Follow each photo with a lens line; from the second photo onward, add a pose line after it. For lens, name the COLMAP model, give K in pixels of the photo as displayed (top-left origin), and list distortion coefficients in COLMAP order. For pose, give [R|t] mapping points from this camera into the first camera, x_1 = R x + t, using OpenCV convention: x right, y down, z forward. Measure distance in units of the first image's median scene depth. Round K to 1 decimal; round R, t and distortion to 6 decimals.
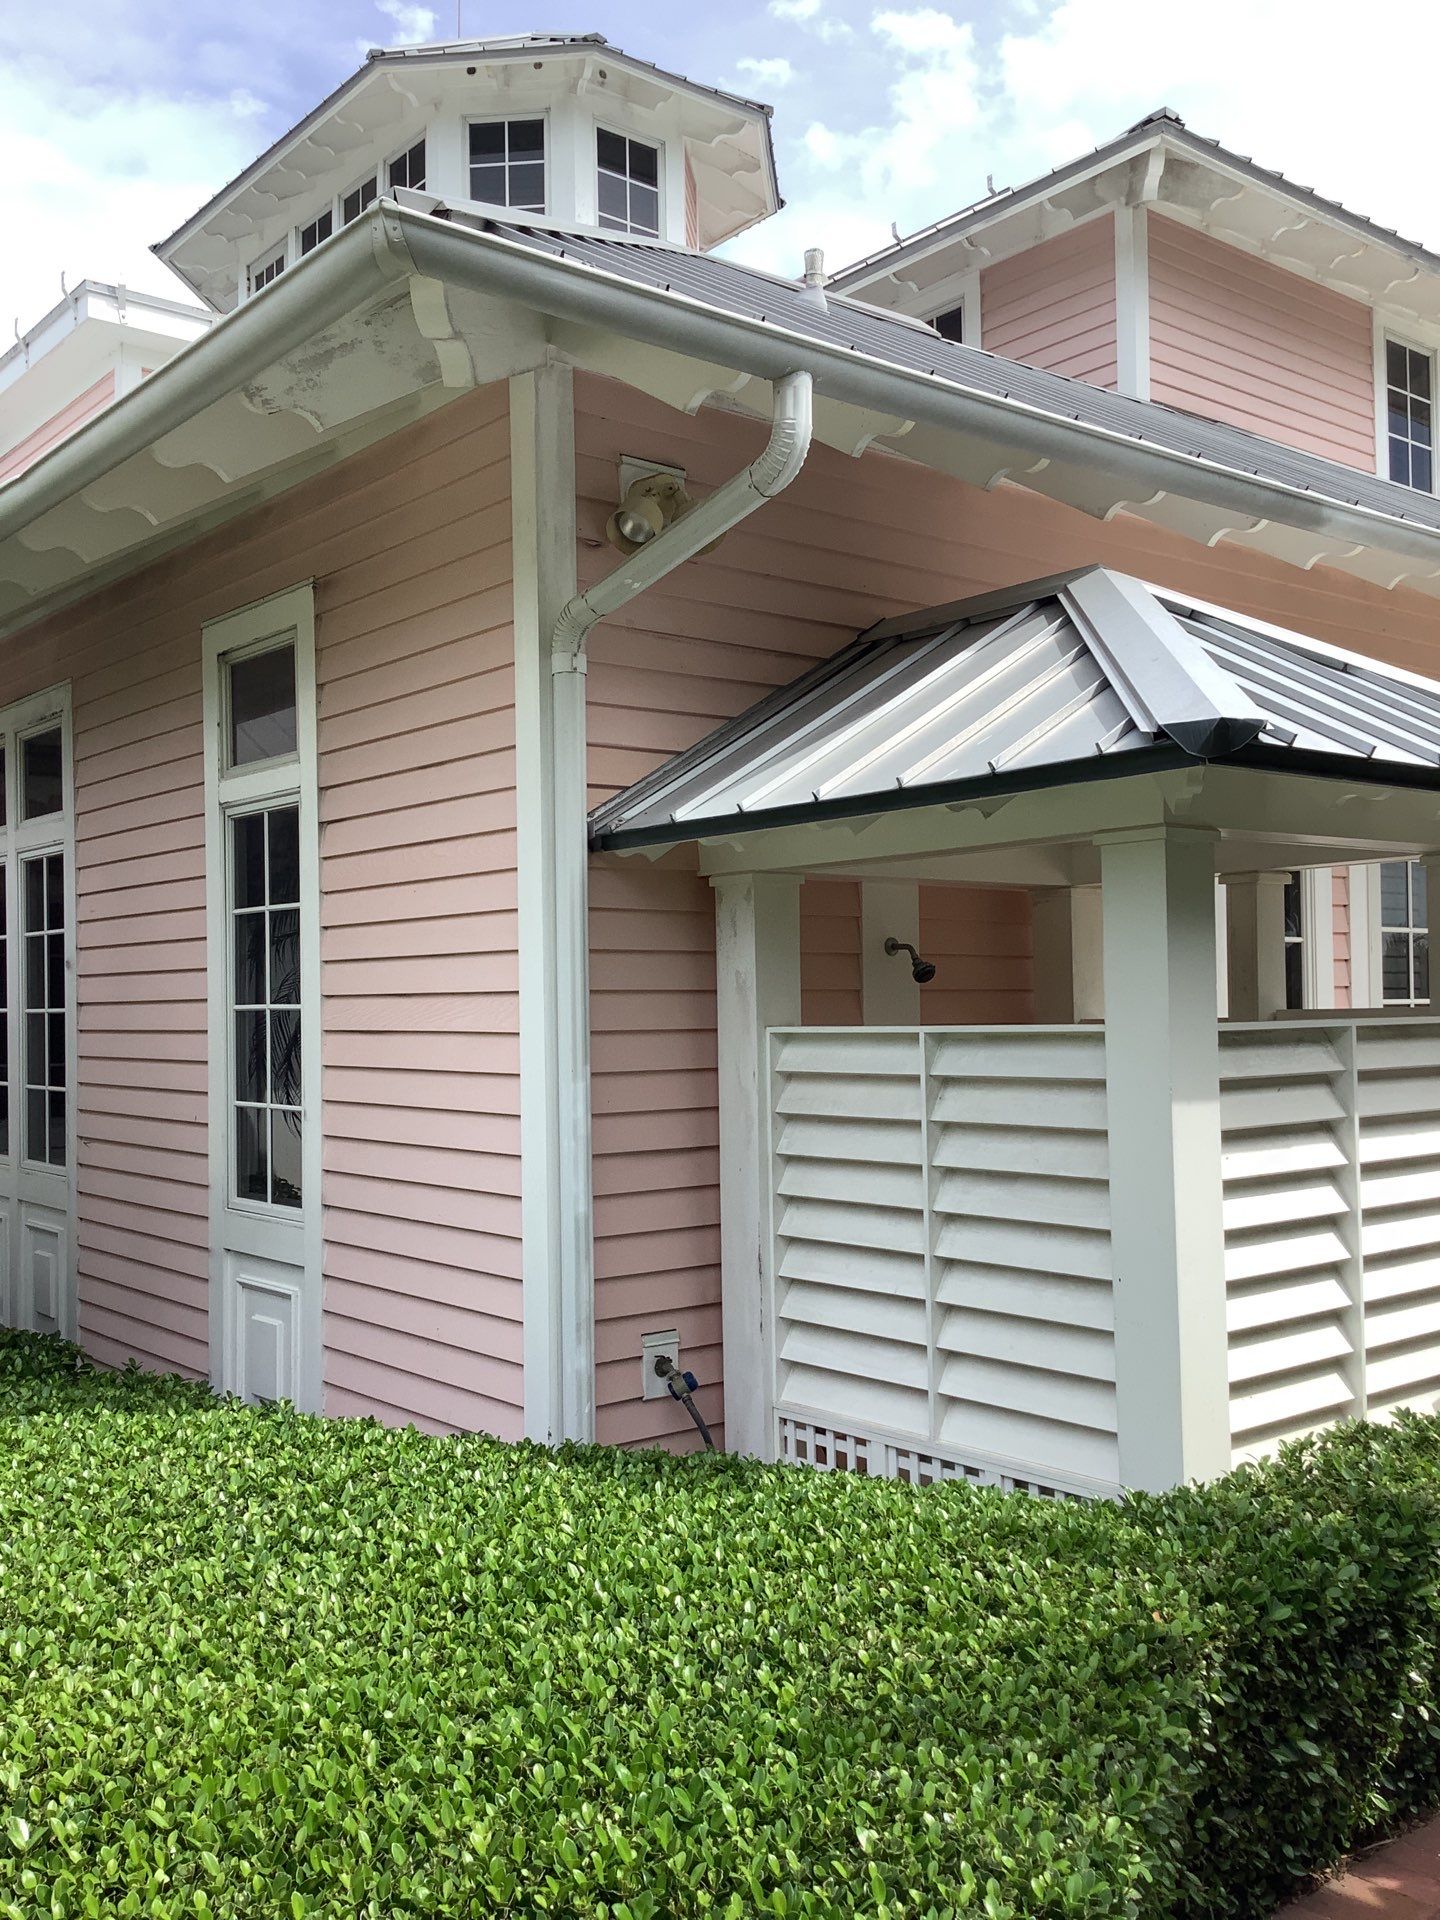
lens RADIAL K [[1751.4, 0, 735.5], [0, 1751.4, 958.6], [0, 0, 1]] dist [0.018356, 0.000000]
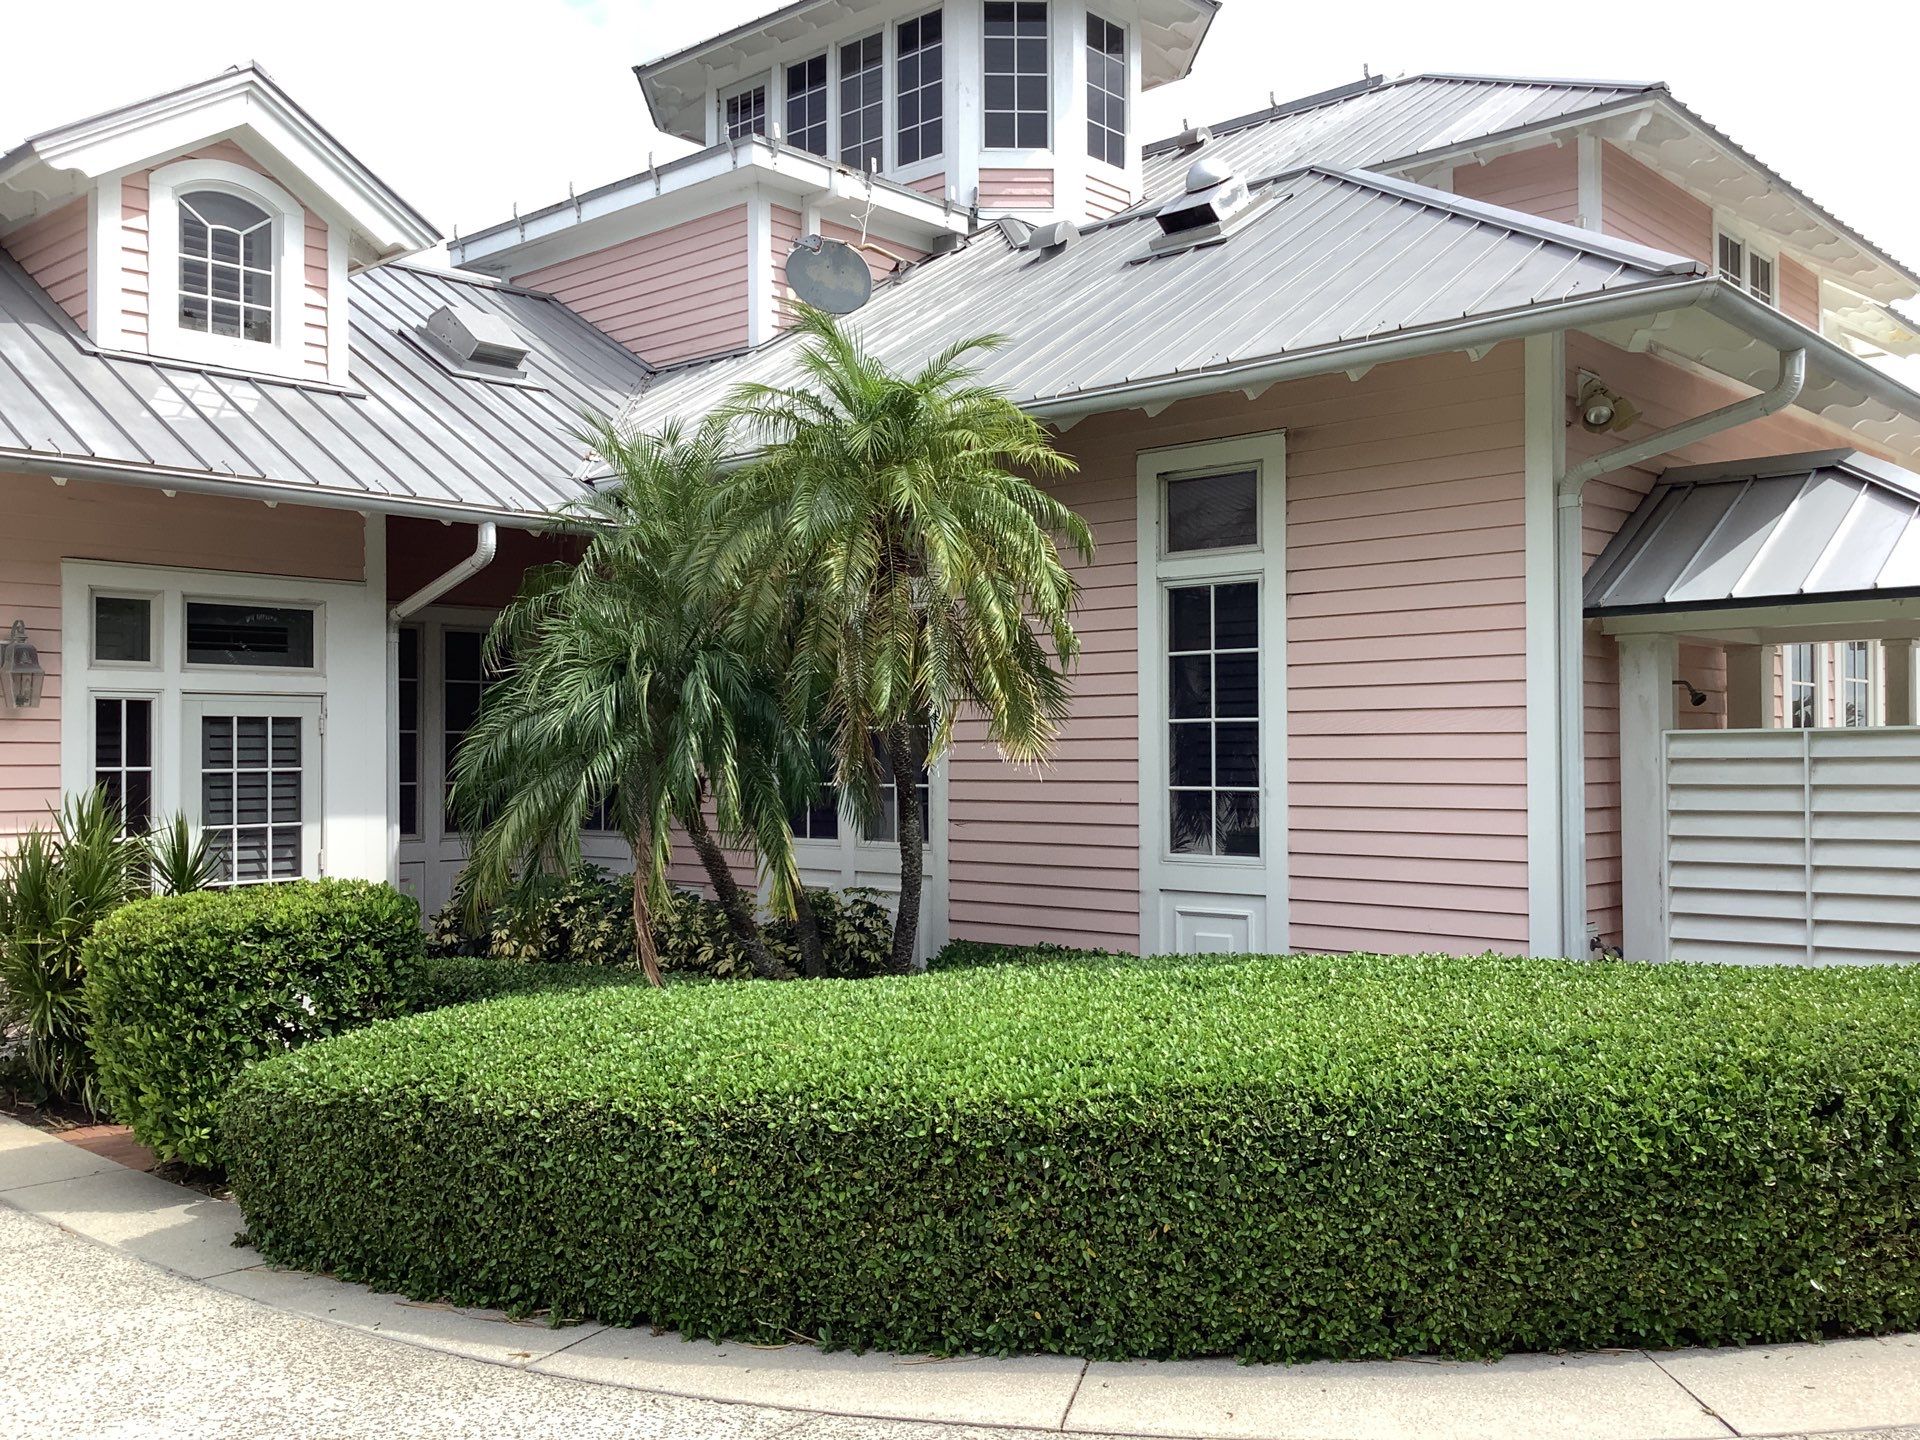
lens RADIAL K [[1751.4, 0, 950.7], [0, 1751.4, 732.1], [0, 0, 1]] dist [0.018356, 0.000000]
pose [[0.986386, 0.002402, 0.164427, -0.704379], [-0.005613, 0.999802, 0.019068, 0.010840], [-0.164348, -0.019731, 0.986205, -0.382576]]
